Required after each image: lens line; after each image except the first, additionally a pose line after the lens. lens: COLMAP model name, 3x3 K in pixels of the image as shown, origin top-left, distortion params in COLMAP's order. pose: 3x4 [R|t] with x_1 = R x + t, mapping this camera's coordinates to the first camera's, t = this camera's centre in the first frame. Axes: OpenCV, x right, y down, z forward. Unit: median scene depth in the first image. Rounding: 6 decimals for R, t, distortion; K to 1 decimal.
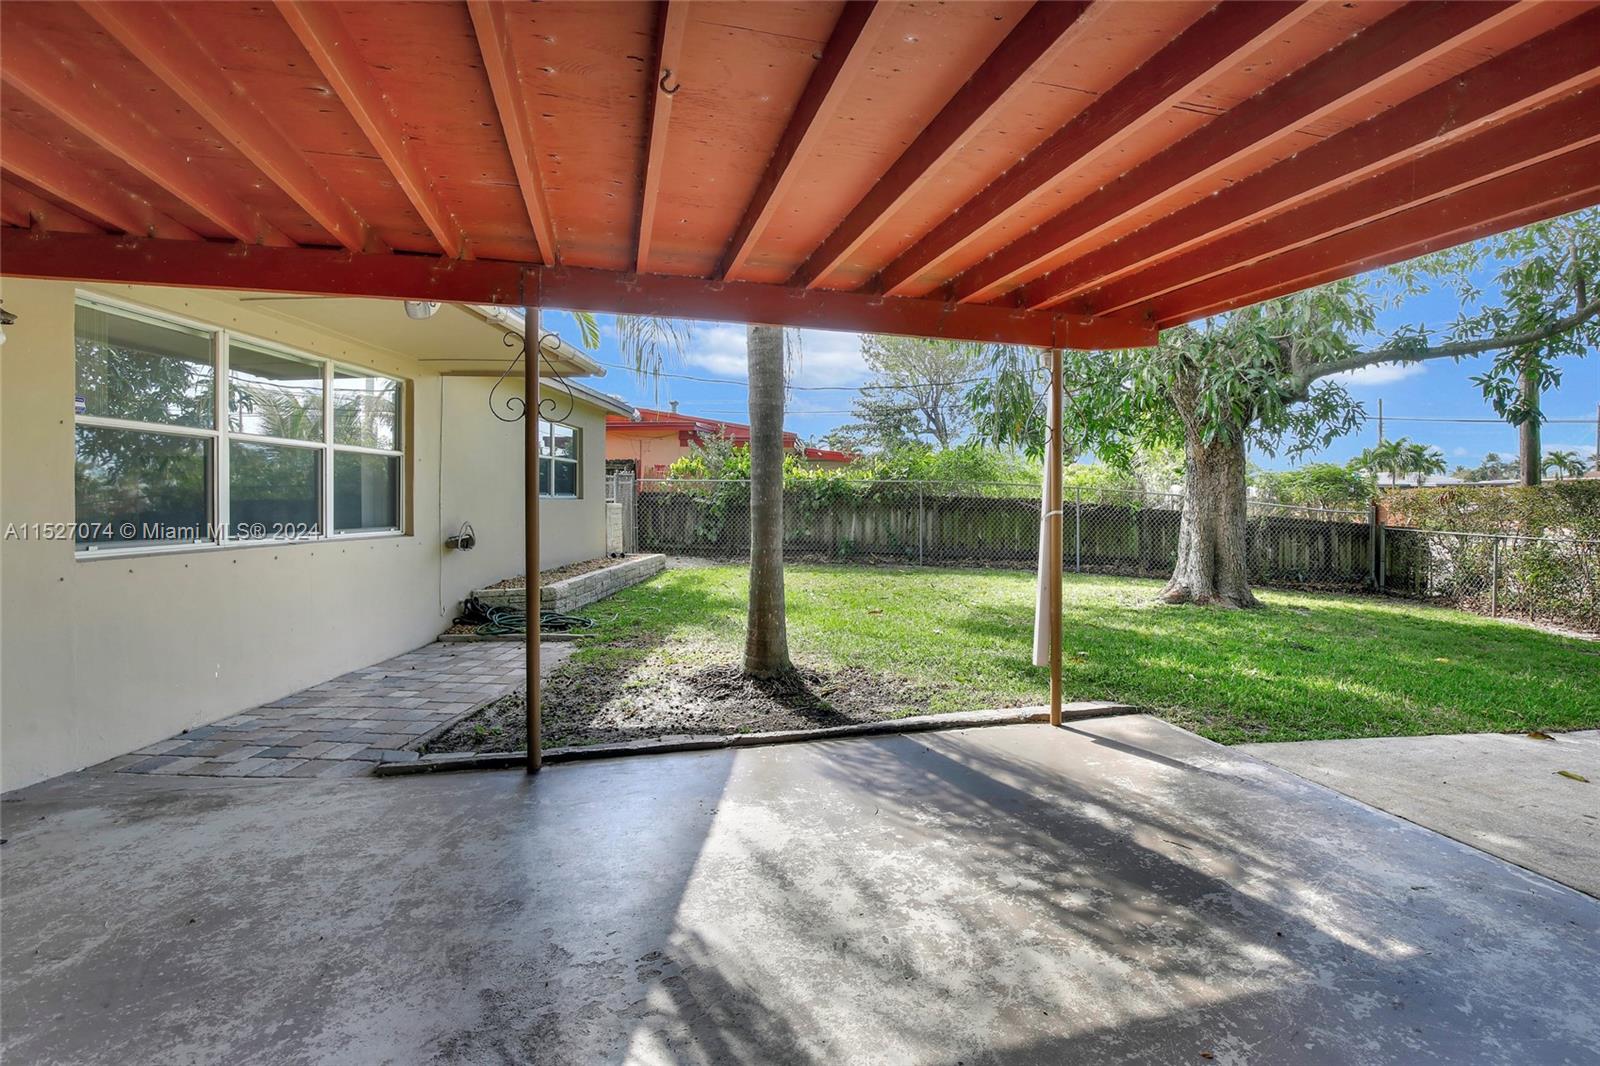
lens RADIAL K [[745.7, 0, 801.9], [0, 745.7, 498.2], [0, 0, 1]] dist [0.000389, 0.000540]
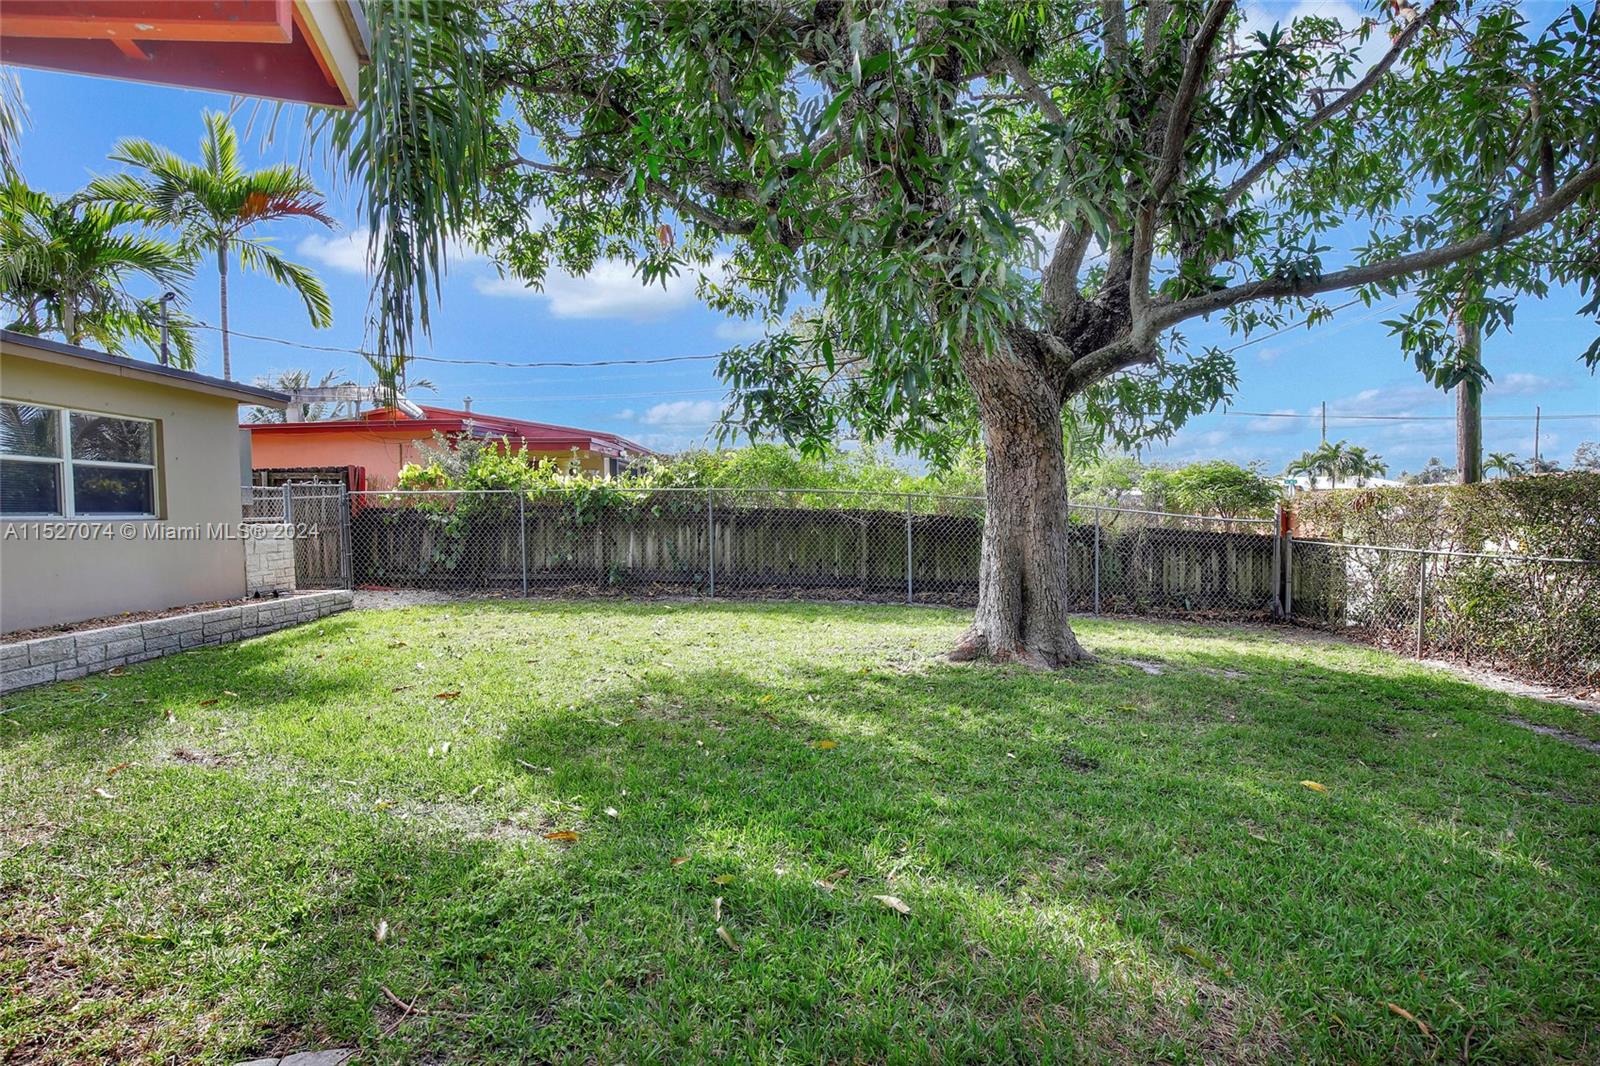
lens RADIAL K [[730.8, 0, 800.0], [0, 730.8, 533.0], [0, 0, 1]] dist [-0.002601, -0.000884]
pose [[0.999461, -0.014558, 0.029417, 0.242457], [0.013655, 0.999437, 0.030657, 0.000999], [-0.029847, -0.030239, 0.999097, 0.246034]]
